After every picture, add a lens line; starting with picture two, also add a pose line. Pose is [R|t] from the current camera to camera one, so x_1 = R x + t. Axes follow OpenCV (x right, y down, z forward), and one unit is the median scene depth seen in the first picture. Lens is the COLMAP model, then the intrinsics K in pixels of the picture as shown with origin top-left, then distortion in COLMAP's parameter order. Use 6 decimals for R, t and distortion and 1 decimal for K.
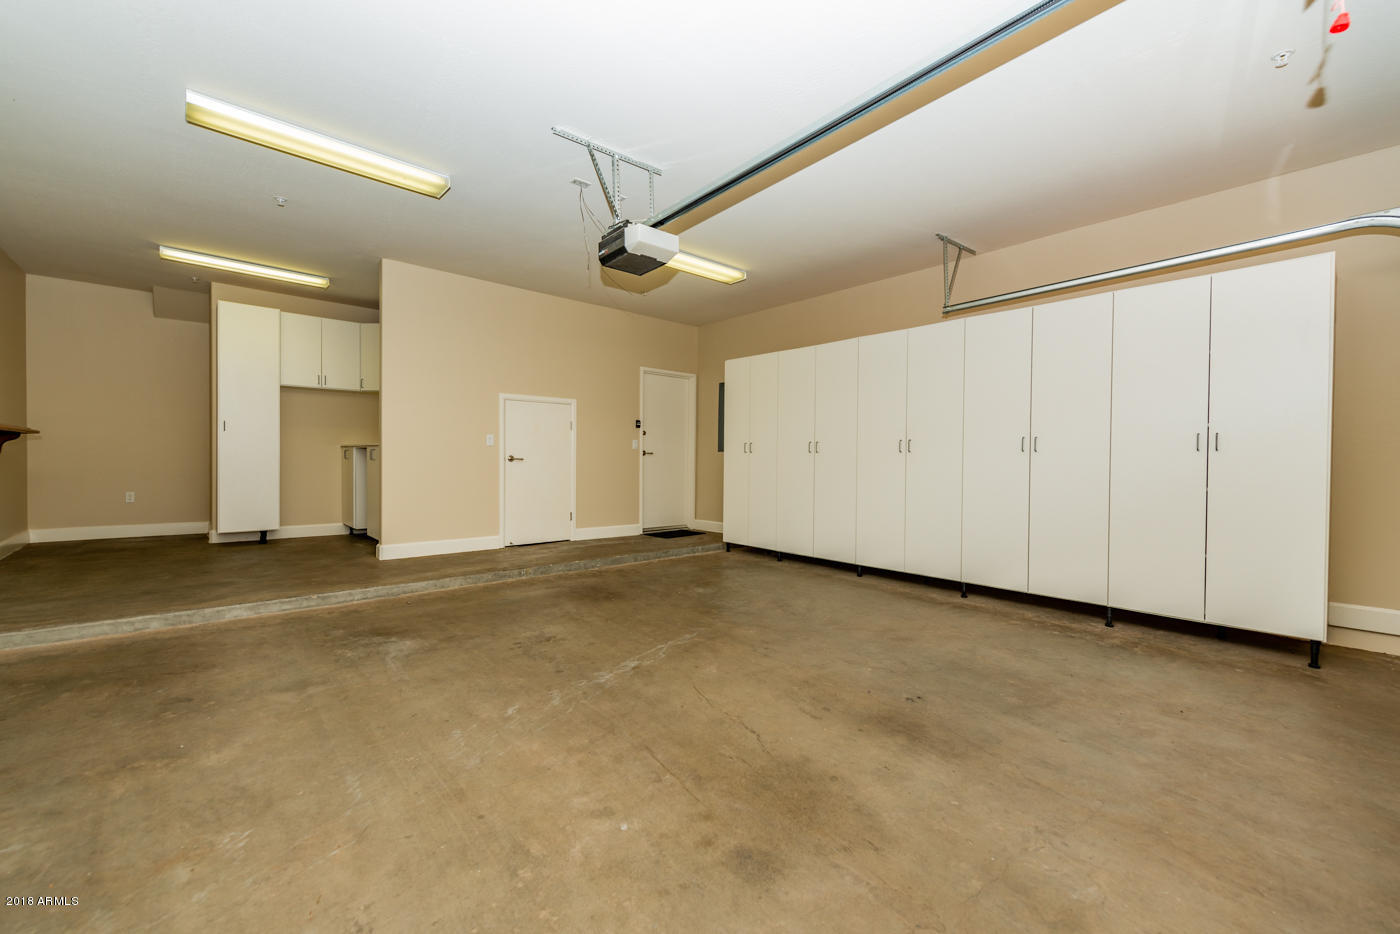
lens RADIAL K [[569.0, 0, 697.6], [0, 569.0, 468.0], [0, 0, 1]] dist [0.008820, -0.002721]
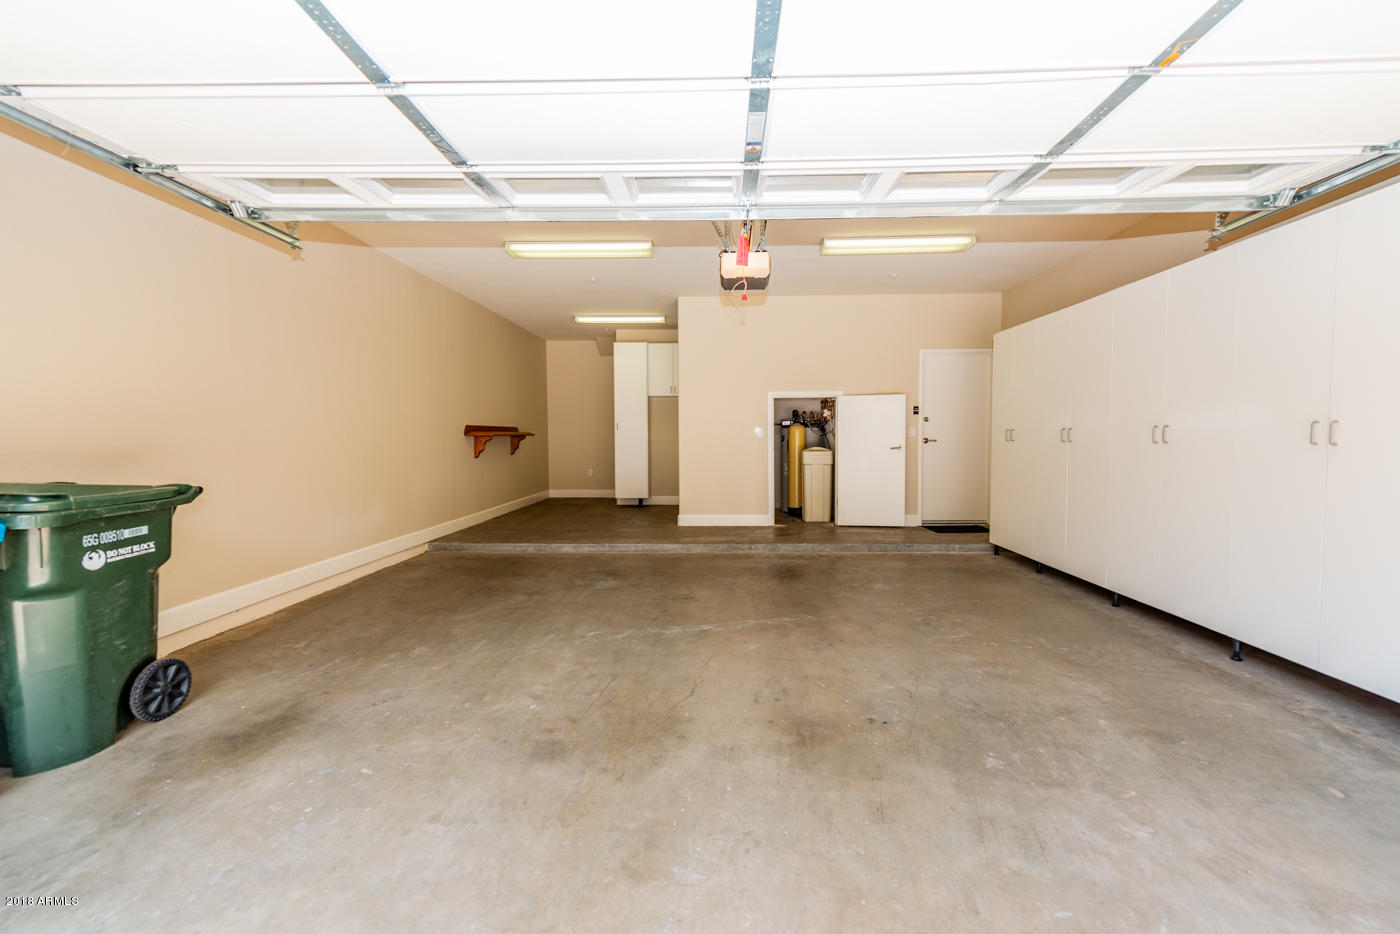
lens RADIAL K [[569.0, 0, 688.0], [0, 569.0, 459.2], [0, 0, 1]] dist [0.008820, -0.002721]
pose [[0.728791, 0.012703, -0.684618, 0.631309], [-0.000053, 0.999829, 0.018495, -0.030612], [0.684736, -0.013443, 0.728667, 0.097158]]
